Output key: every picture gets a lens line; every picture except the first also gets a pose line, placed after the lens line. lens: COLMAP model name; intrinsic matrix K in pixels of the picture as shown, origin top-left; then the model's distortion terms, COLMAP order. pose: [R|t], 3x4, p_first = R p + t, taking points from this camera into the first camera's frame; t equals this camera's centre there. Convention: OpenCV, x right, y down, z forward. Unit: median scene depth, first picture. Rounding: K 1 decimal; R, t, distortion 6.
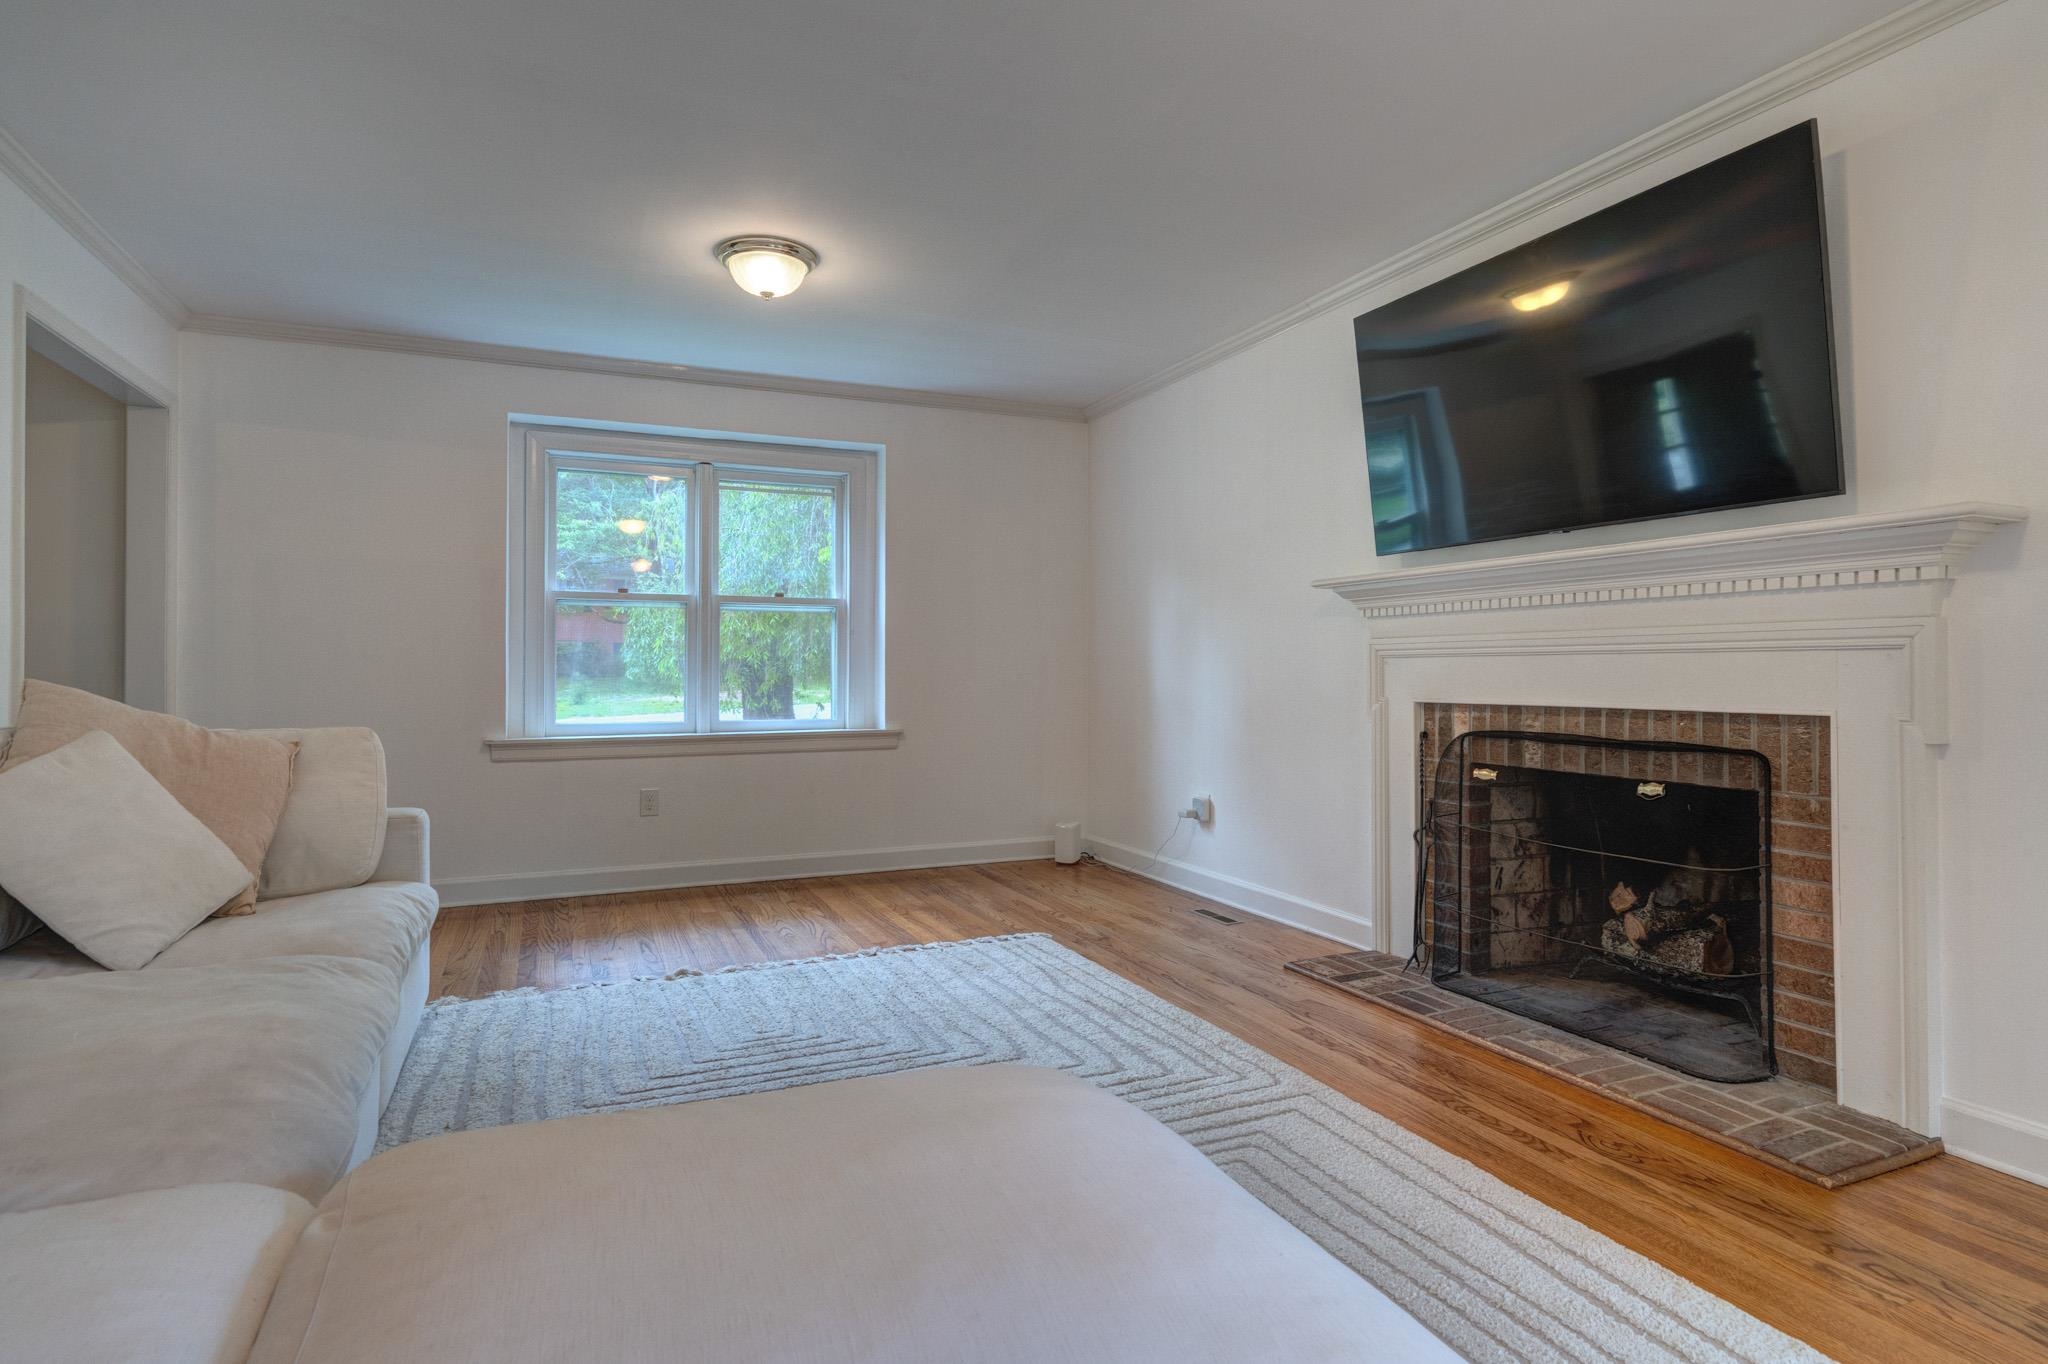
lens RADIAL K [[1062.4, 0, 1022.6], [0, 1062.4, 670.1], [0, 0, 1]] dist [0.001926, 0.000698]
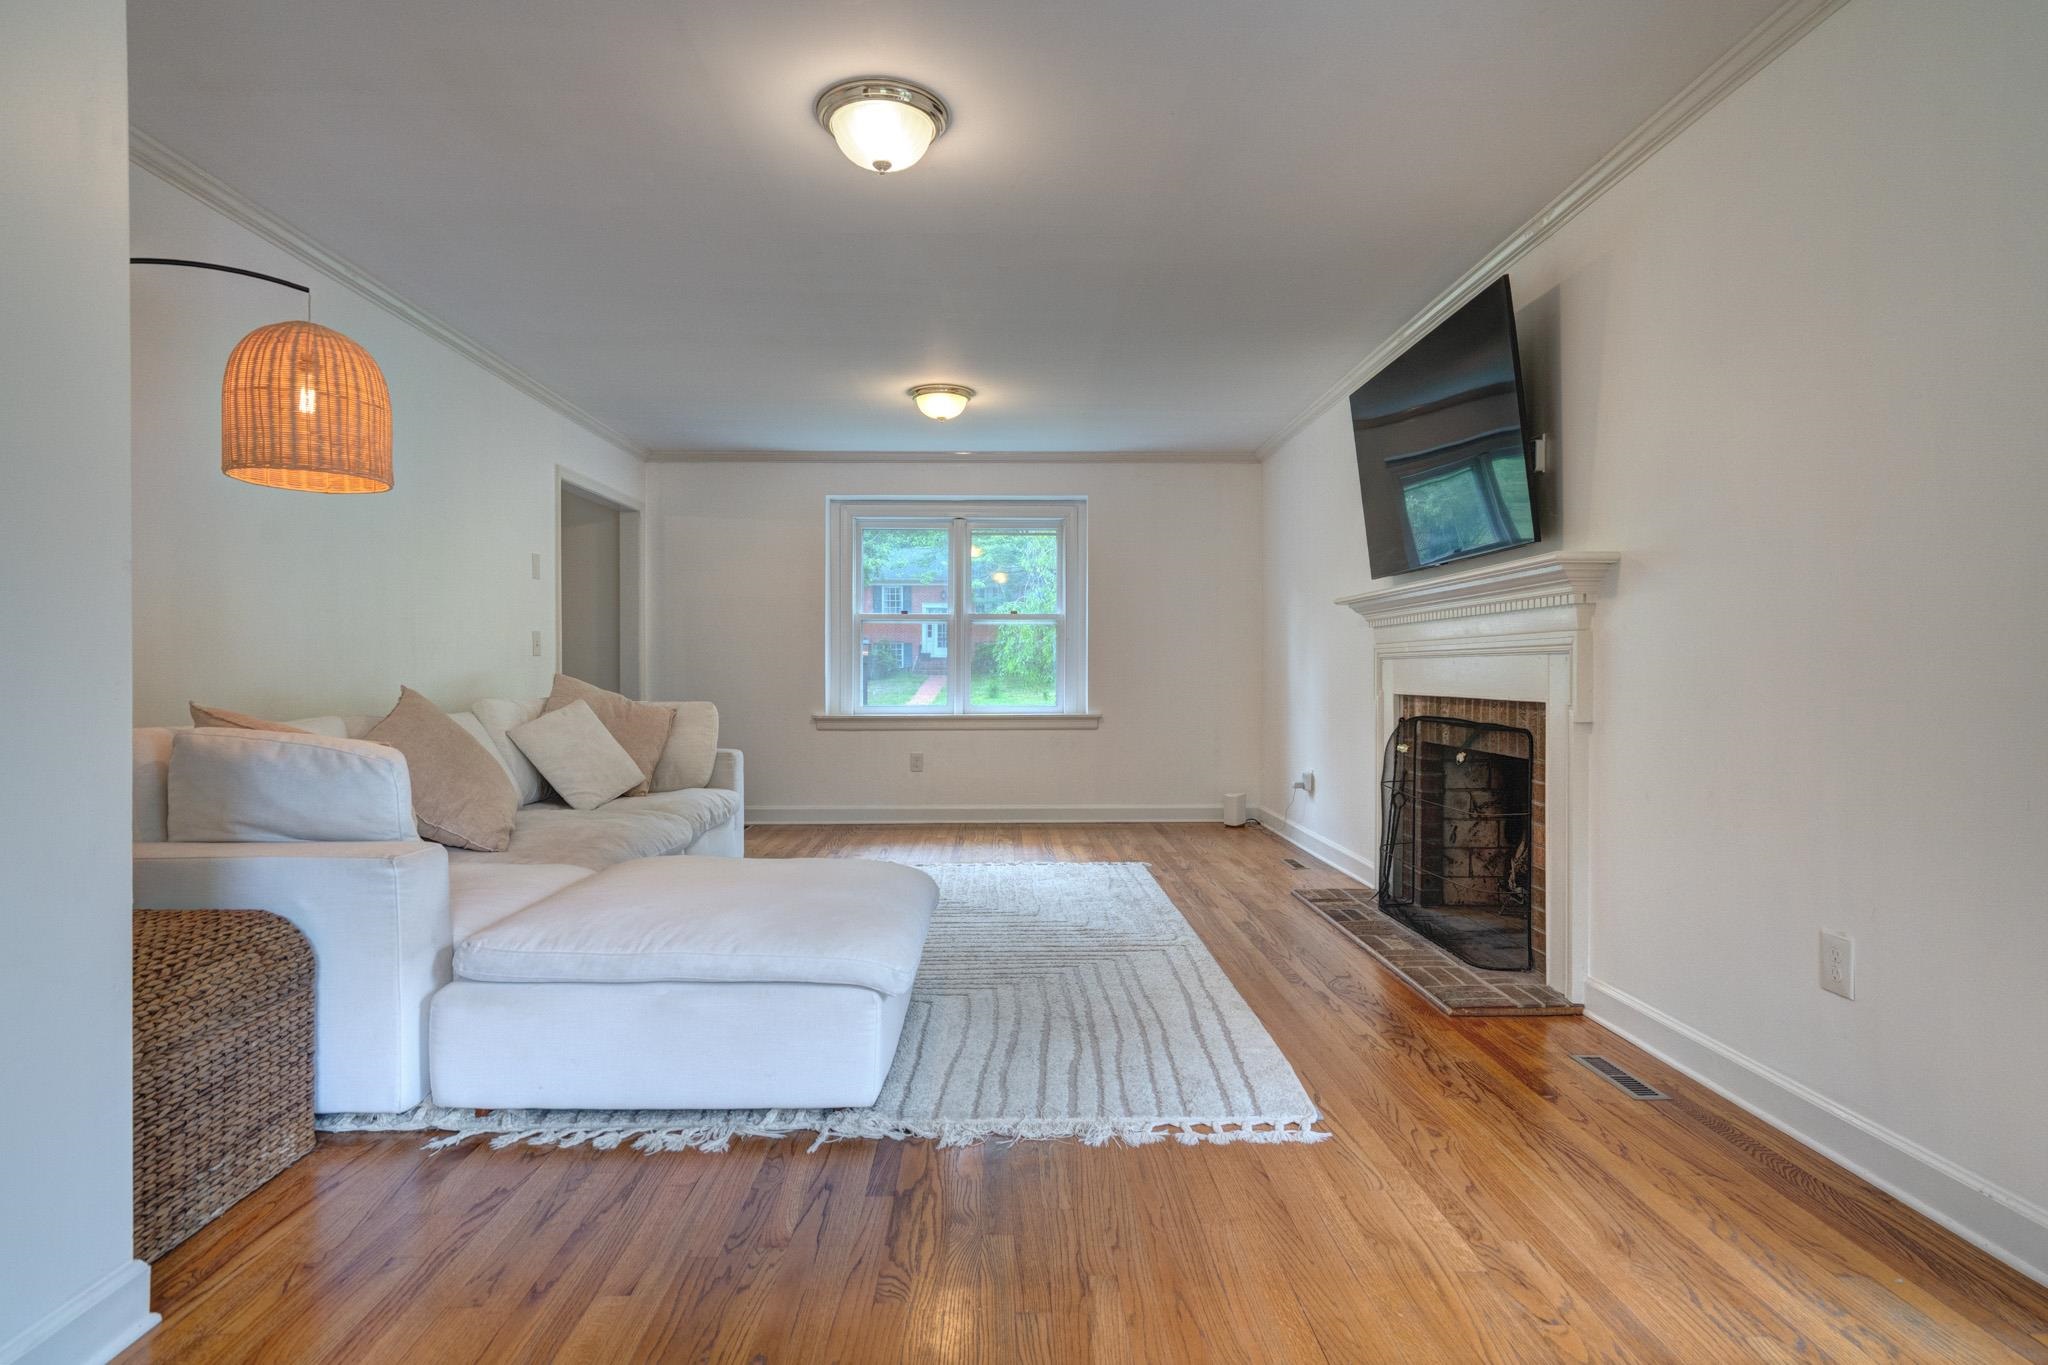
lens RADIAL K [[1062.4, 0, 1020.5], [0, 1062.4, 681.1], [0, 0, 1]] dist [0.001926, 0.000698]
pose [[0.922450, 0.004326, -0.386093, 0.489318], [0.000417, 0.999926, 0.012199, -0.001327], [0.386117, -0.011414, 0.922379, -0.383629]]
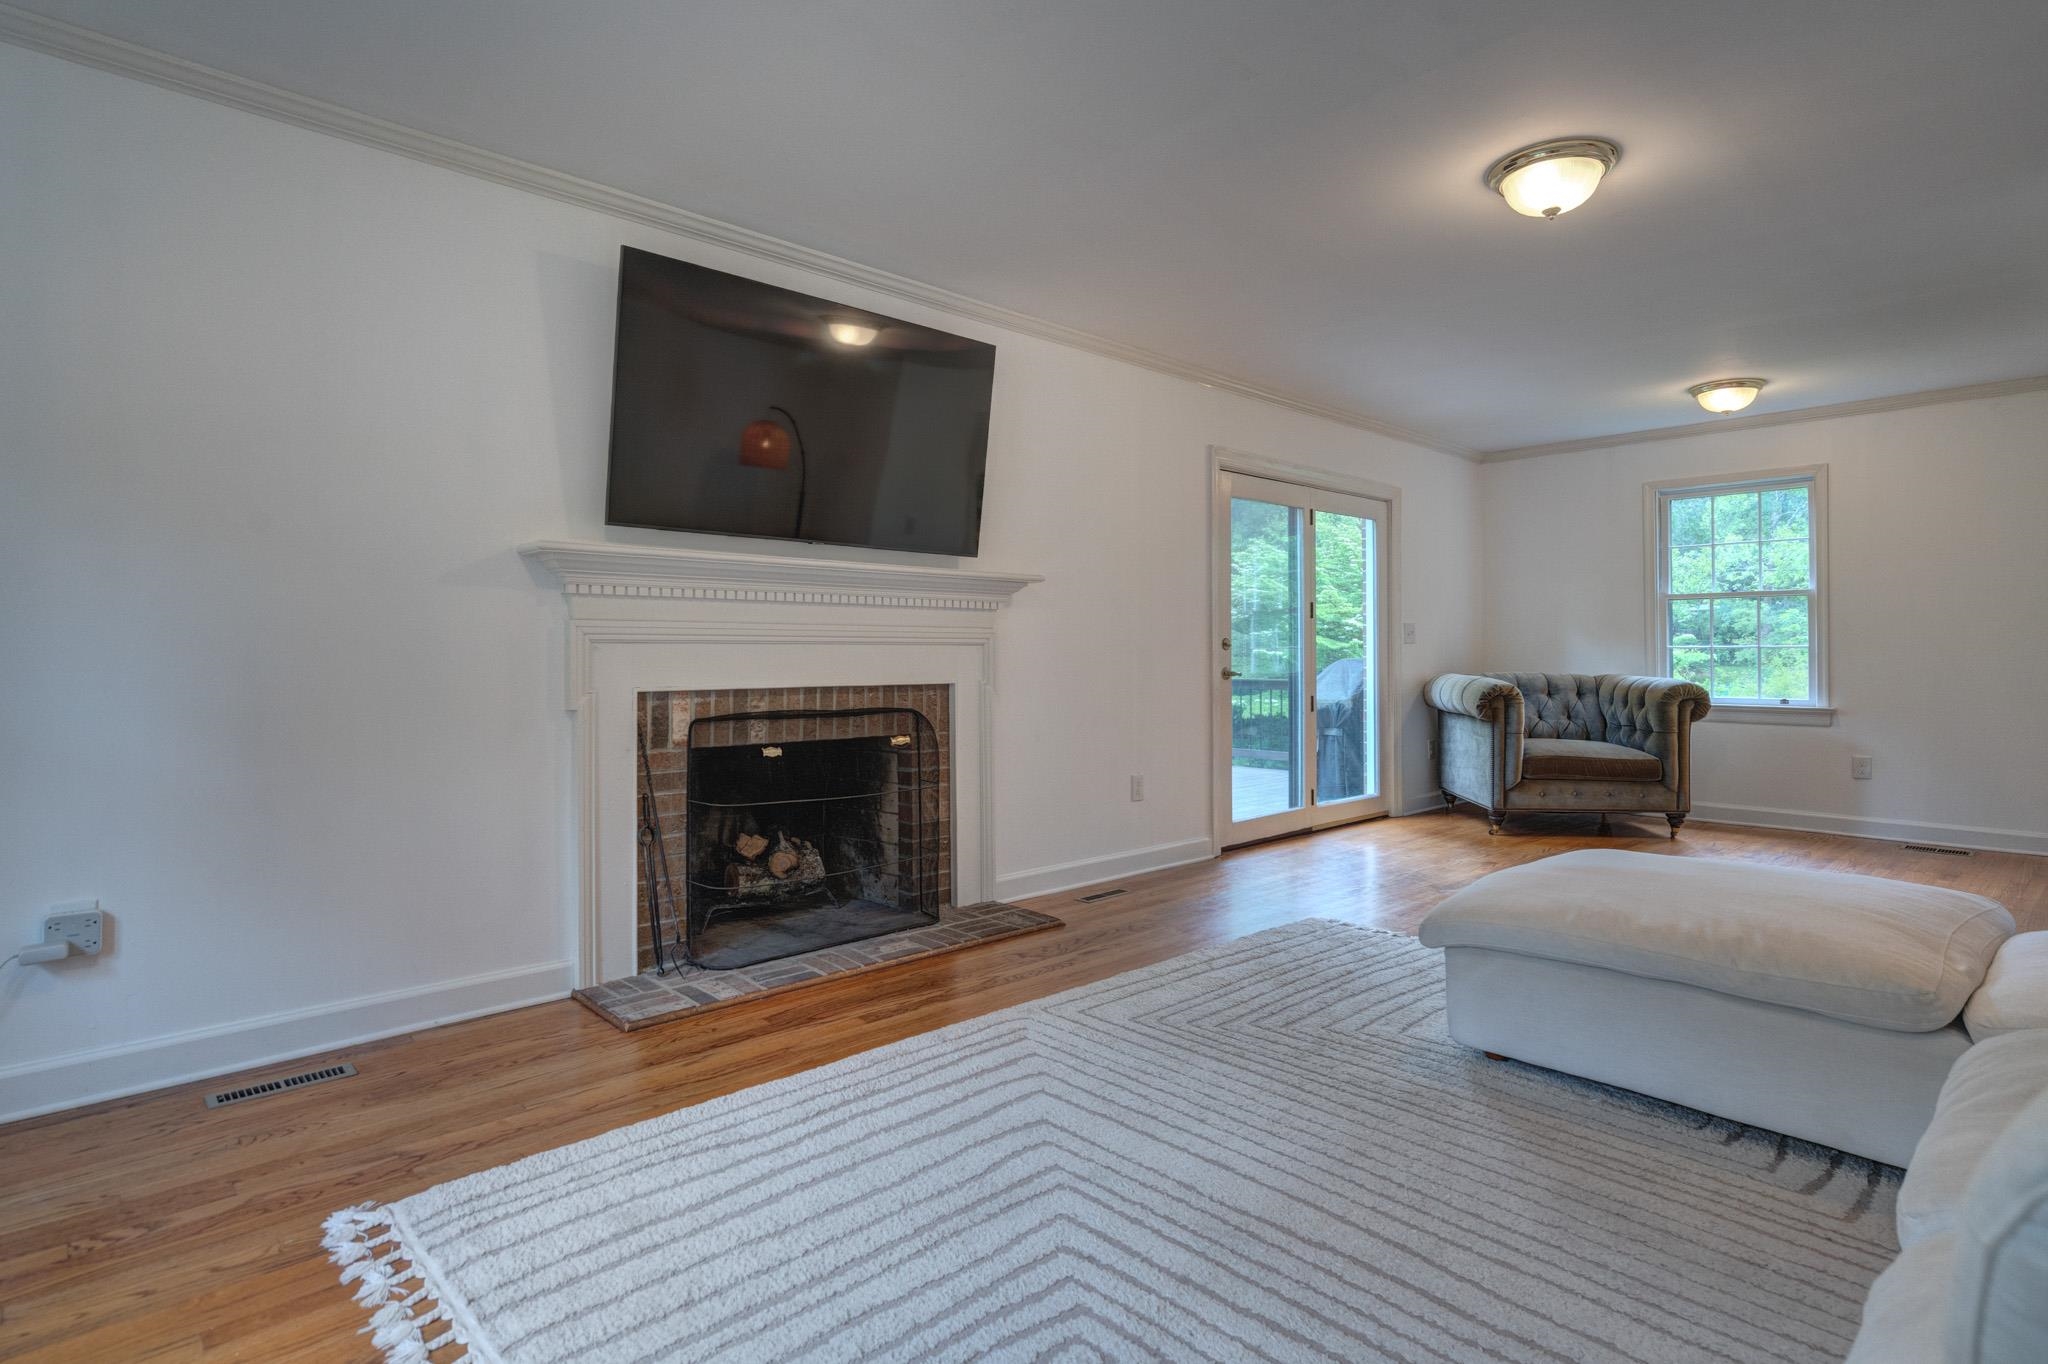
lens RADIAL K [[1043.8, 0, 1004.8], [0, 1043.8, 653.2], [0, 0, 1]] dist [-0.003433, -0.000713]
pose [[-0.312181, 0.003957, 0.950015, -0.636989], [0.003049, 0.999990, -0.003164, 0.000432], [-0.950018, 0.001909, -0.312190, 1.068692]]
